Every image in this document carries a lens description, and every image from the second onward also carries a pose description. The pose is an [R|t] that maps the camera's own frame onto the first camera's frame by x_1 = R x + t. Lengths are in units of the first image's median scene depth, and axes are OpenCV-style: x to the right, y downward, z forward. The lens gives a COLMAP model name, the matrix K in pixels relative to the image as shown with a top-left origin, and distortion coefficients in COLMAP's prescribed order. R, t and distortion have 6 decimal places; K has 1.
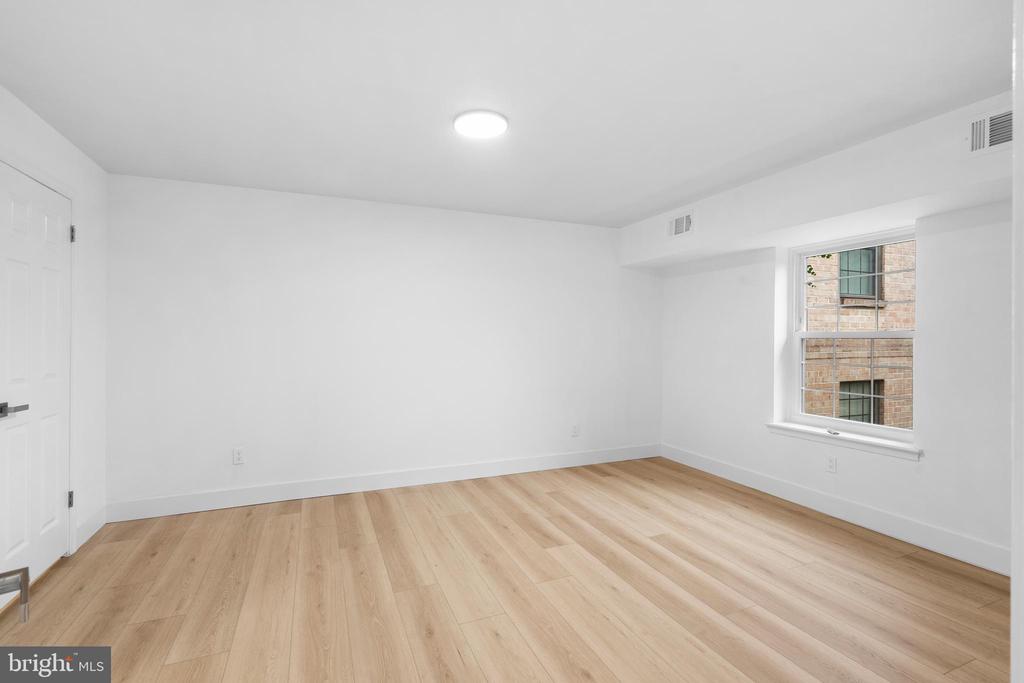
lens RADIAL K [[457.1, 0, 502.7], [0, 457.1, 333.7], [0, 0, 1]] dist [-0.000810, -0.000054]
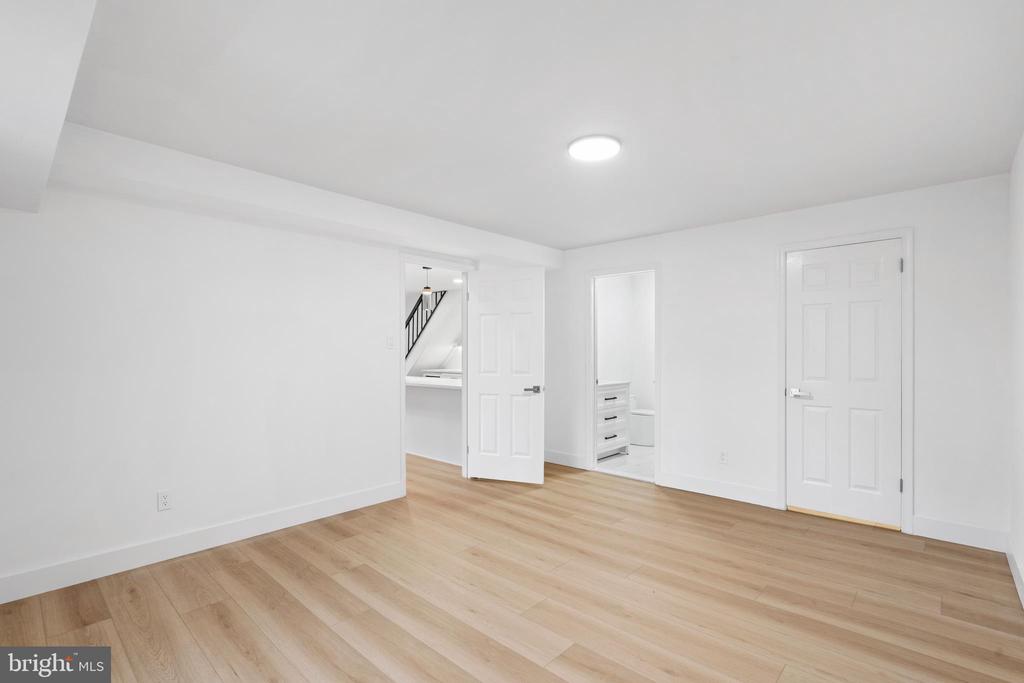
lens RADIAL K [[457.1, 0, 502.7], [0, 457.1, 333.7], [0, 0, 1]] dist [-0.000810, -0.000054]
pose [[-0.905394, -0.015865, -0.424276, 0.571725], [0.003392, 0.998999, -0.044594, 0.014390], [0.424559, -0.041814, -0.904434, 1.816553]]
